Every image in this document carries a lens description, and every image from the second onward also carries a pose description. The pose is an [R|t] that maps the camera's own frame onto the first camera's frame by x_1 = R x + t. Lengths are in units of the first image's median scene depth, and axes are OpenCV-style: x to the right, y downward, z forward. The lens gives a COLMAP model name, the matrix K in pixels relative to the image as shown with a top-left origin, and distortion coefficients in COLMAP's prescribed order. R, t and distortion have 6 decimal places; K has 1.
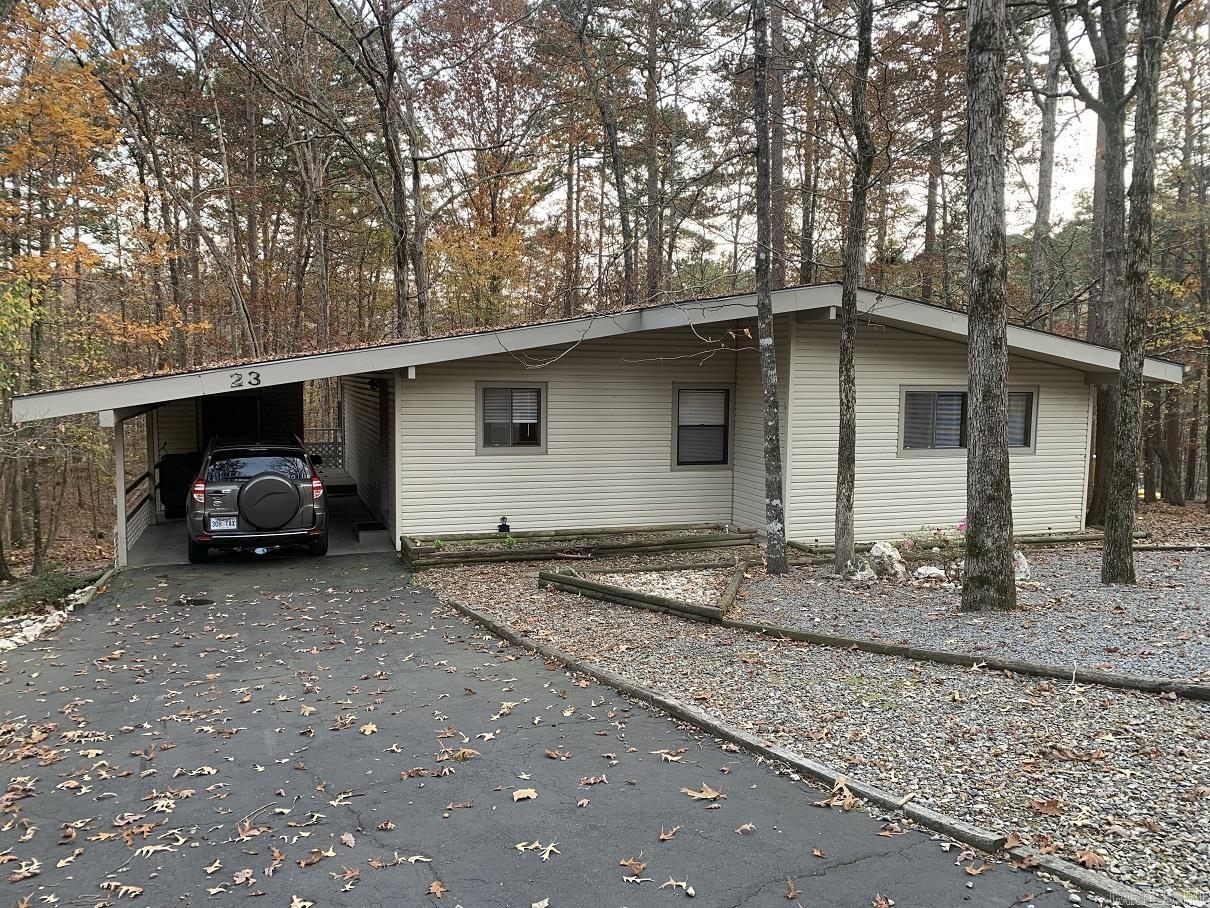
lens RADIAL K [[987.8, 0, 605.0], [0, 987.8, 454.0], [0, 0, 1]] dist [0.074674, -0.061946]
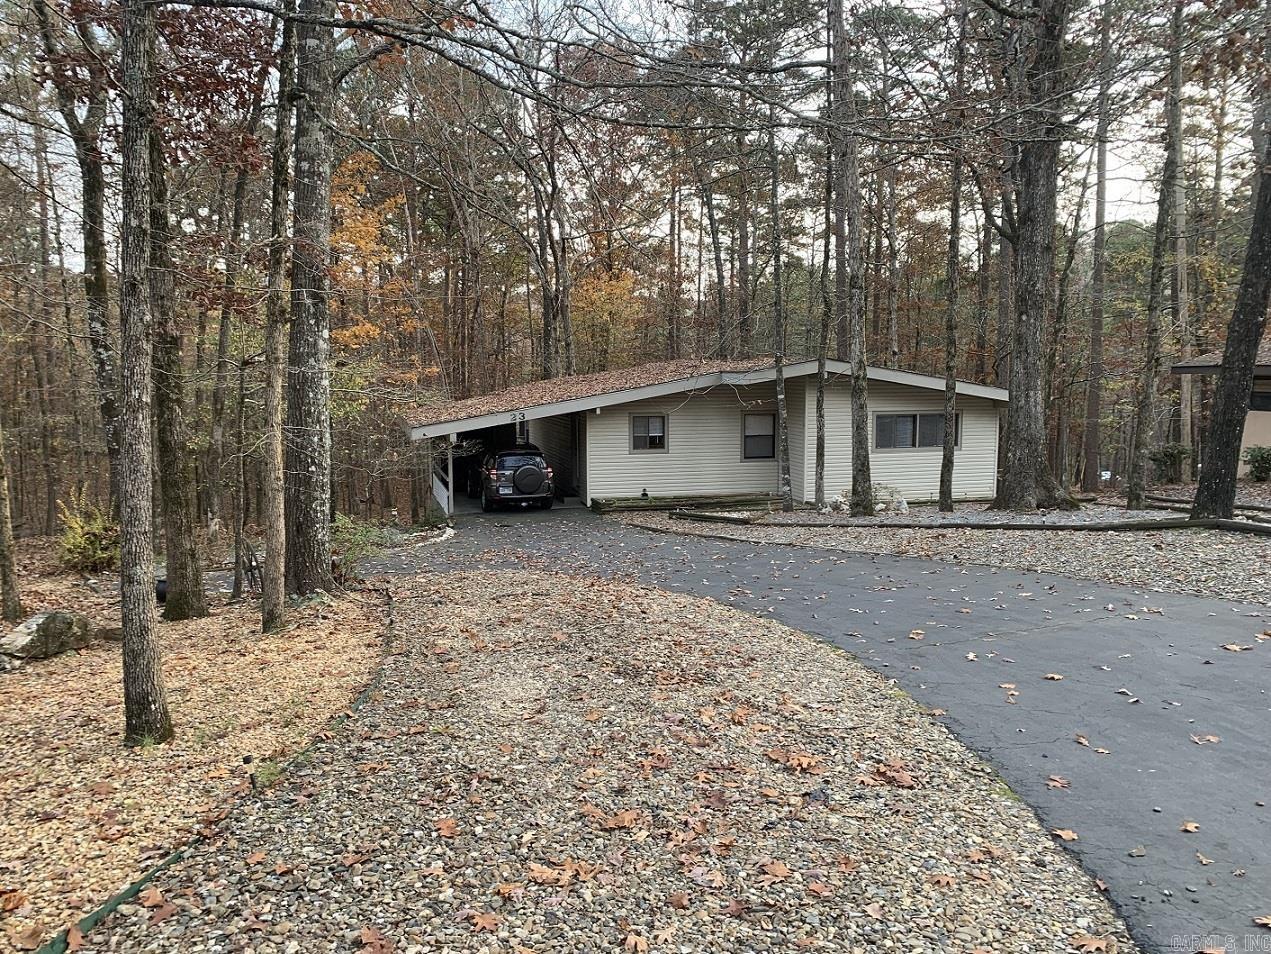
lens RADIAL K [[1037.6, 0, 635.5], [0, 1037.6, 477.0], [0, 0, 1]] dist [0.074674, -0.061946]
pose [[0.997587, -0.007439, -0.069031, 0.010361], [0.009149, 0.999658, 0.024483, -0.003396], [0.068826, -0.025056, 0.997314, -0.890403]]
